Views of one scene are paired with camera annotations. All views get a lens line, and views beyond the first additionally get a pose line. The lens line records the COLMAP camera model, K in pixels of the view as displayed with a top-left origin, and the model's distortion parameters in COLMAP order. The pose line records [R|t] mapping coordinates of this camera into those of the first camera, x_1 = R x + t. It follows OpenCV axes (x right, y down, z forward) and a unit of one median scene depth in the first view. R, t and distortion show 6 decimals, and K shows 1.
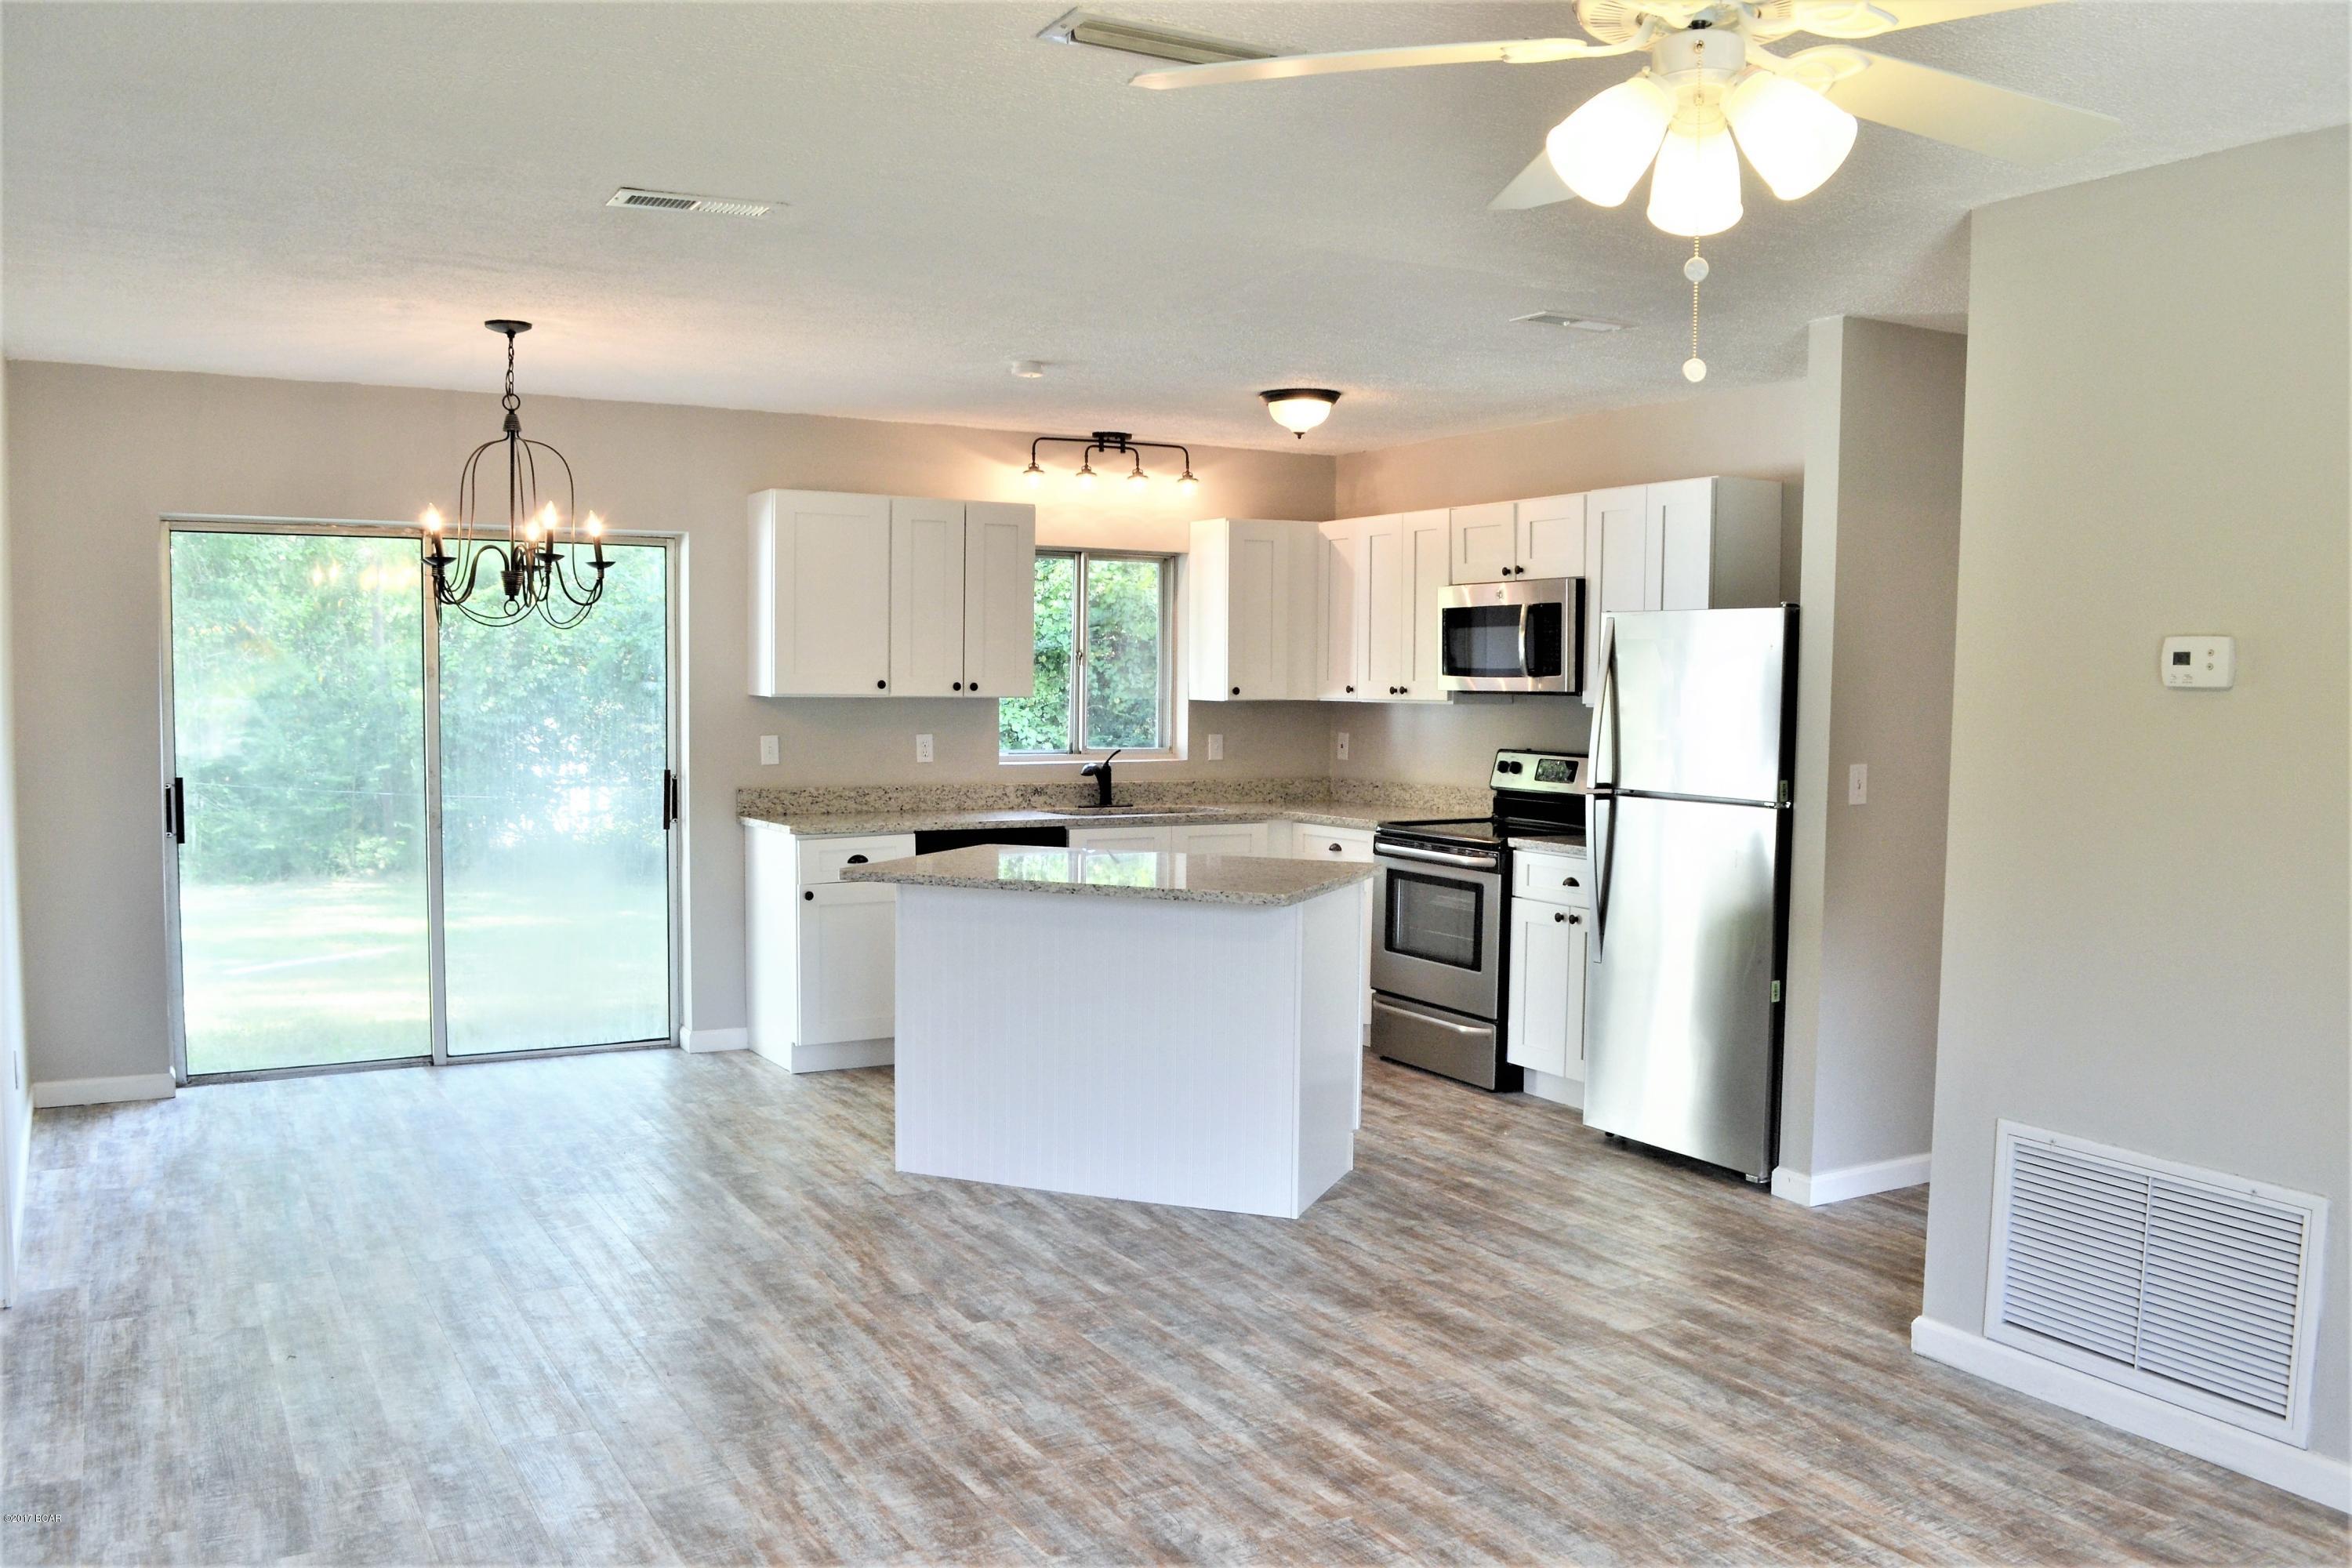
lens RADIAL K [[1890.1, 0, 1167.1], [0, 1890.1, 809.1], [0, 0, 1]] dist [-0.081541, 0.014339]
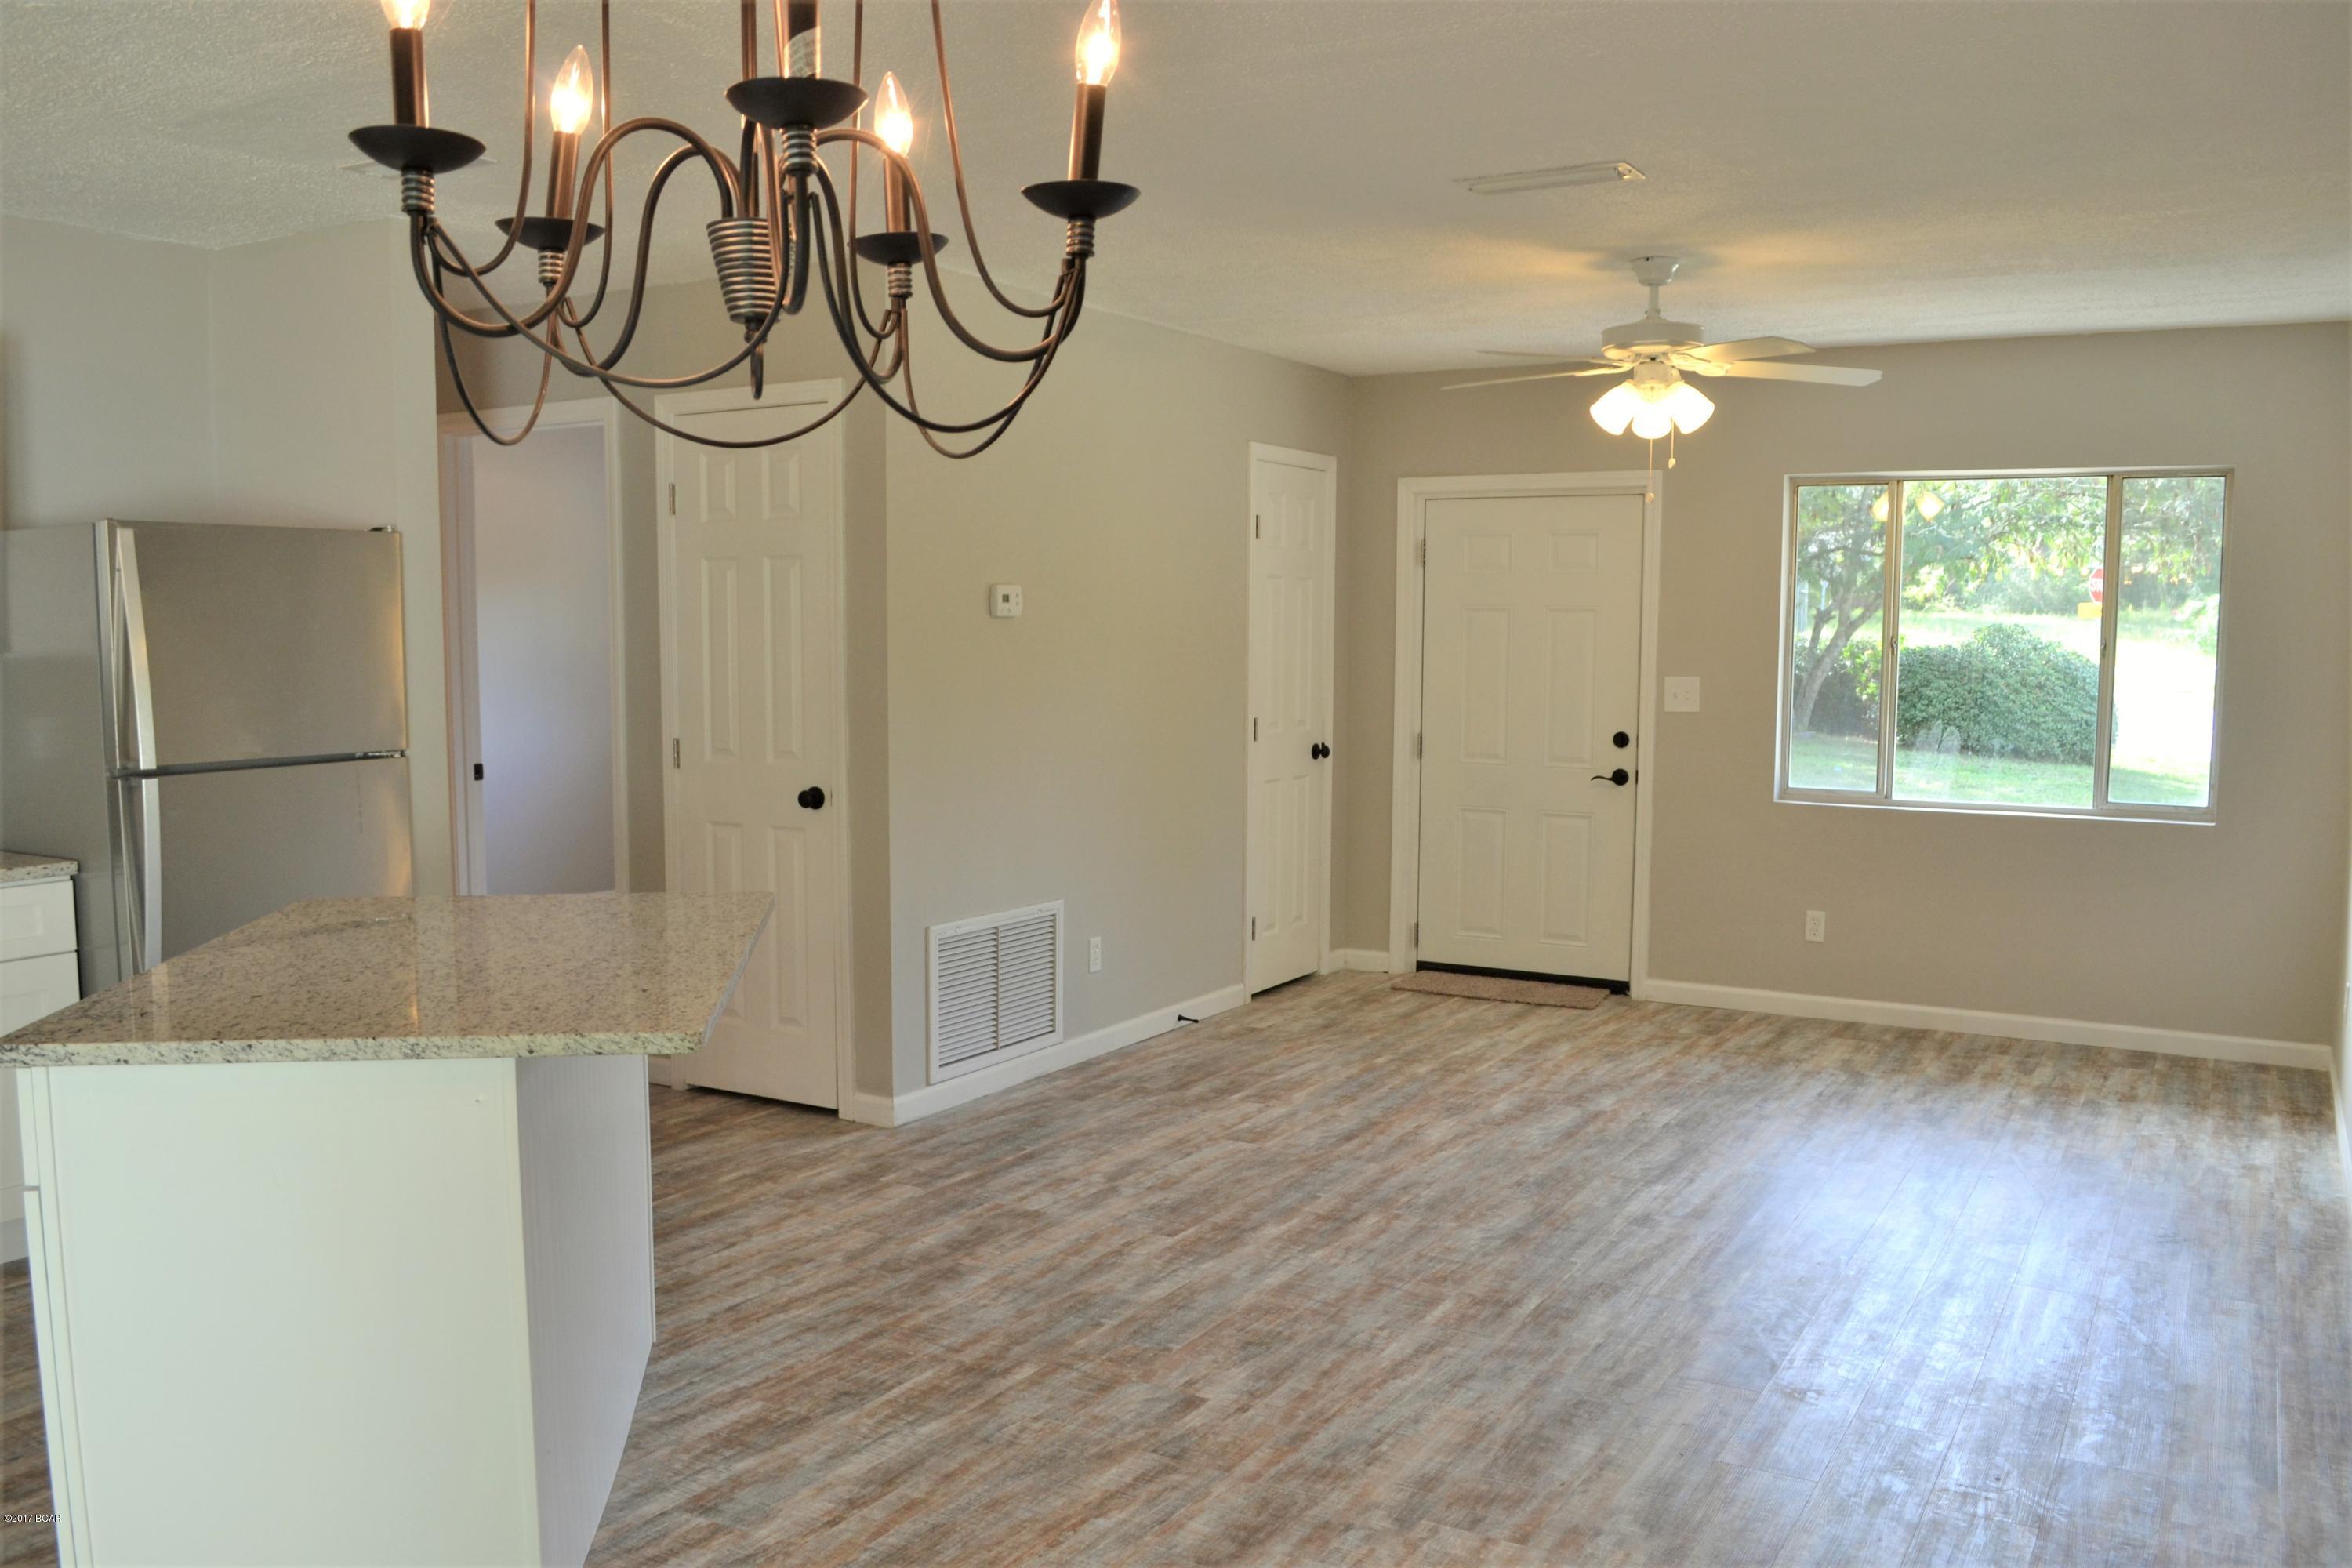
lens RADIAL K [[1890.1, 0, 1189.0], [0, 1890.1, 825.3], [0, 0, 1]] dist [-0.081541, 0.014339]
pose [[-0.501380, -0.106980, 0.858588, -0.545025], [0.050934, 0.986956, 0.152718, -0.073448], [-0.863727, 0.120301, -0.489391, 0.958967]]
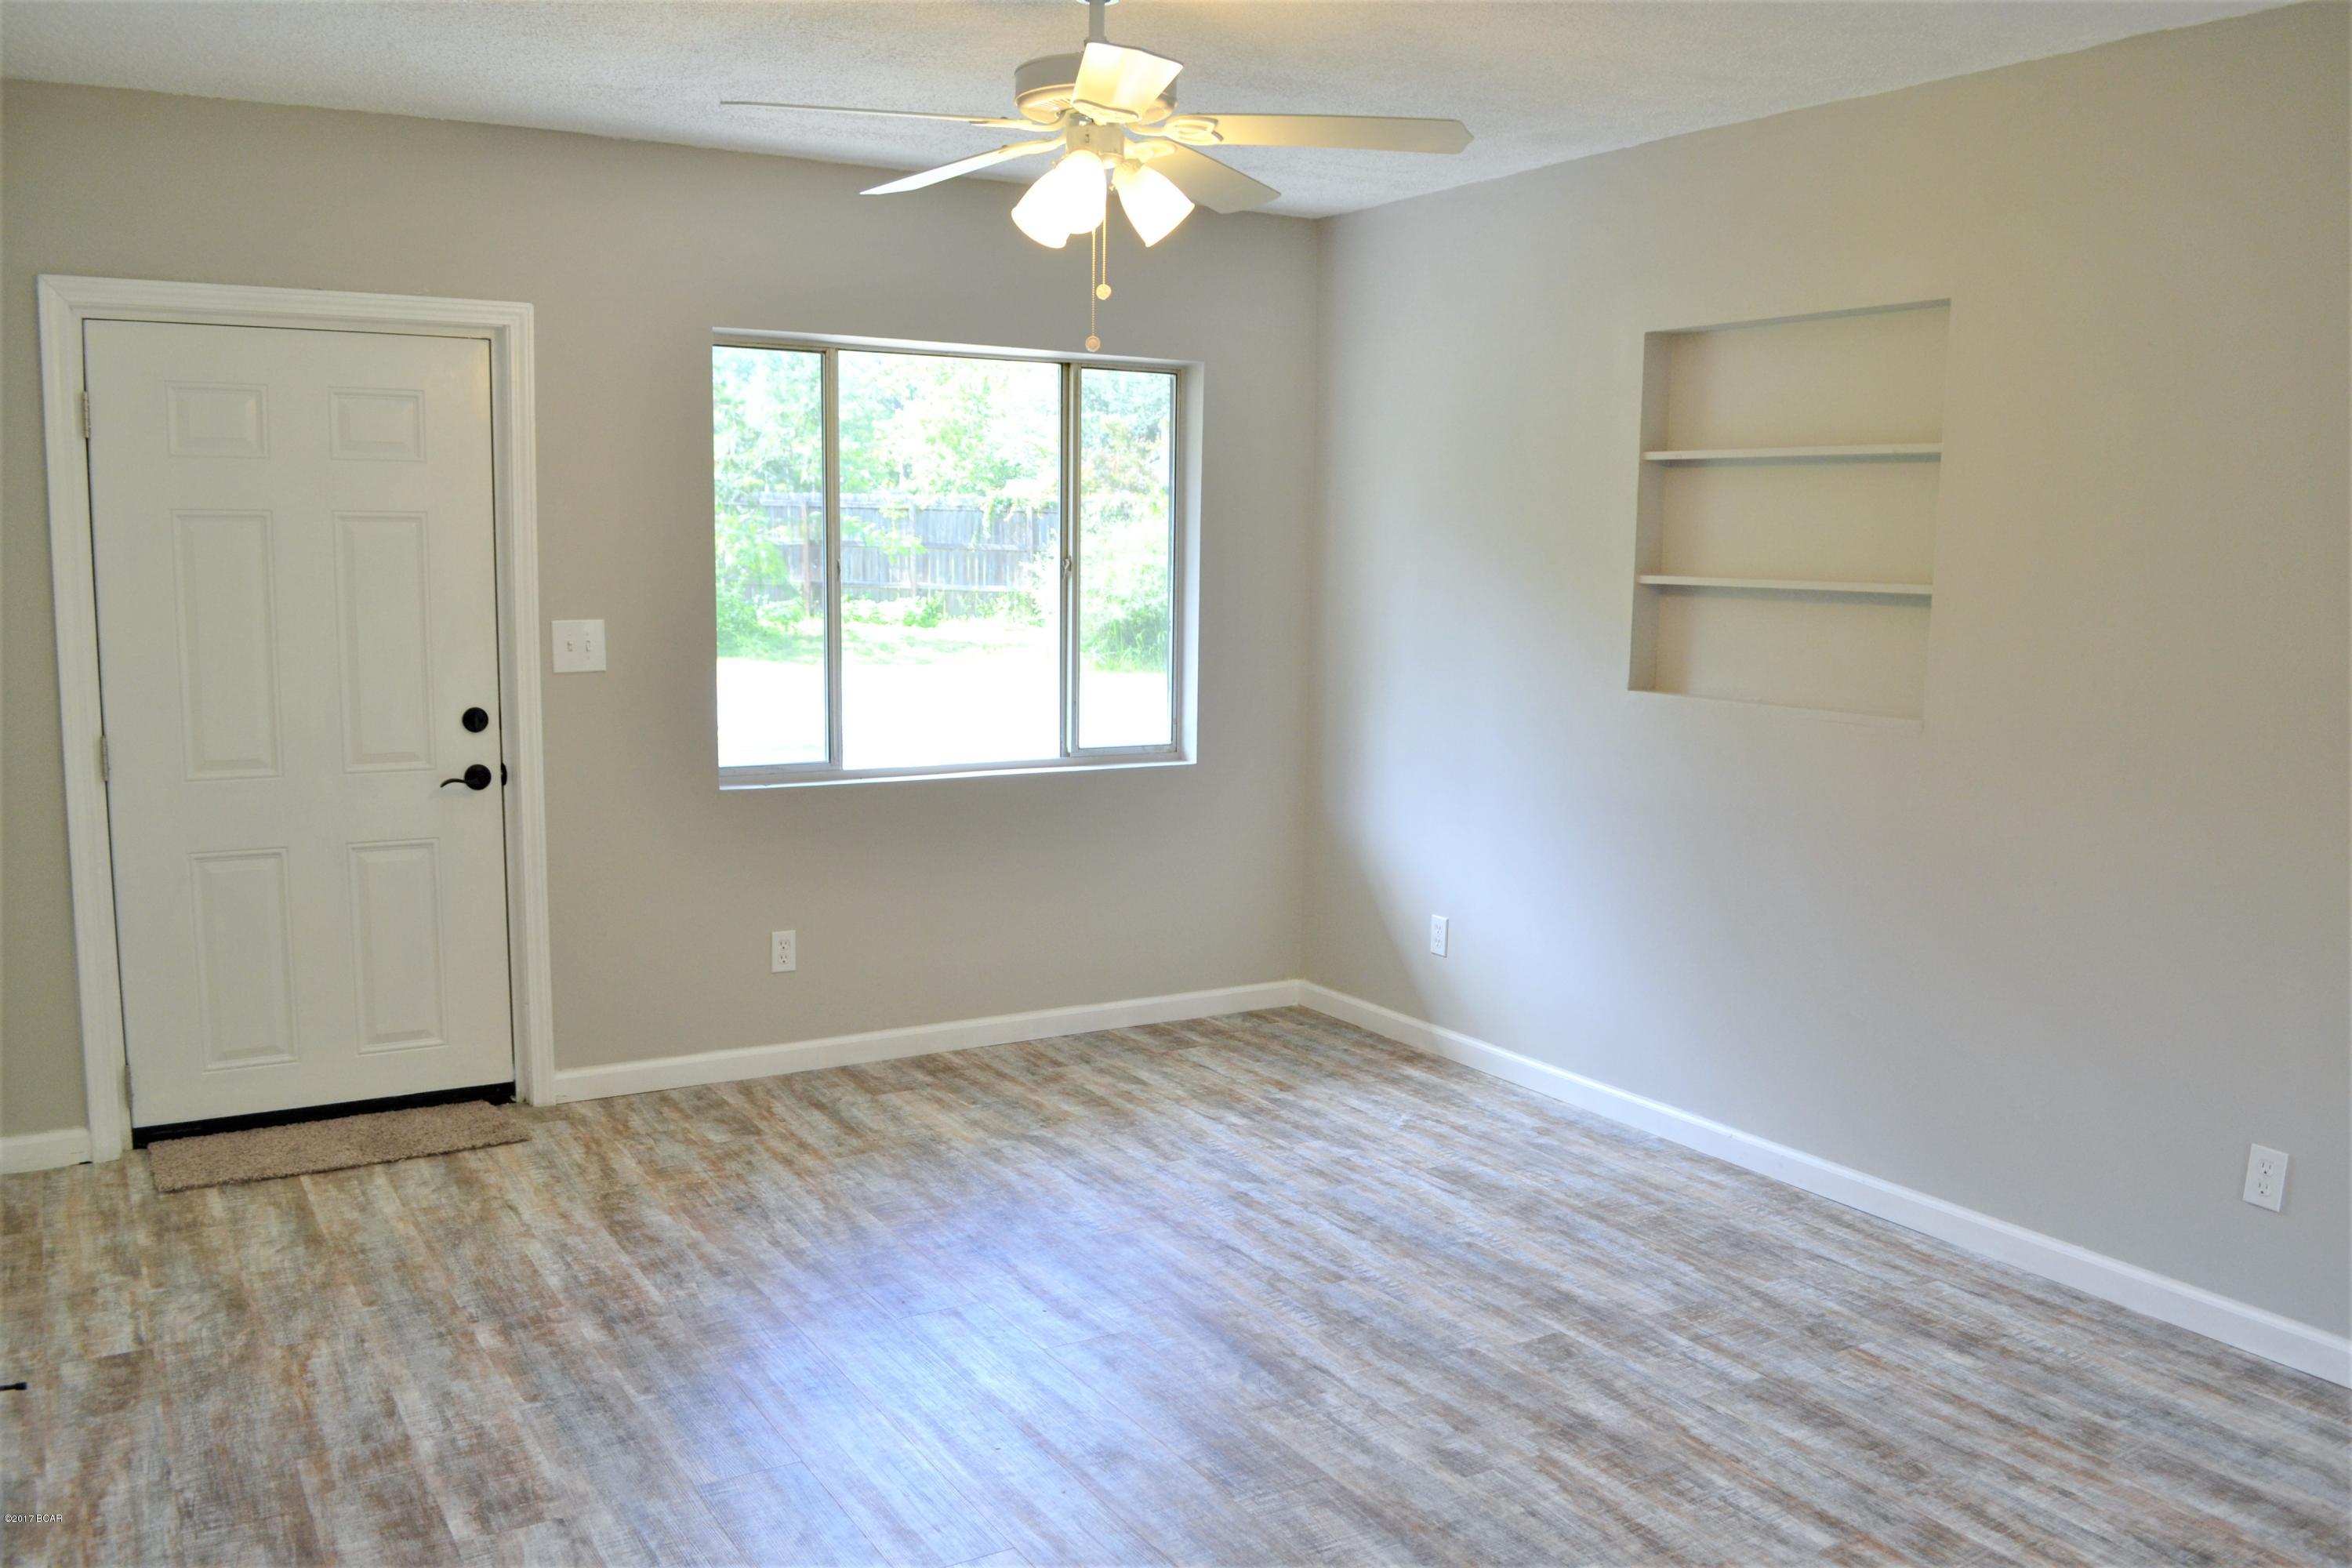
lens RADIAL K [[1890.1, 0, 1178.1], [0, 1890.1, 816.1], [0, 0, 1]] dist [-0.081541, 0.014339]
pose [[-0.999212, -0.021439, -0.033417, 0.088078], [-0.027991, 0.977304, 0.209983, -0.061180], [0.028156, 0.210753, -0.977134, 0.897896]]
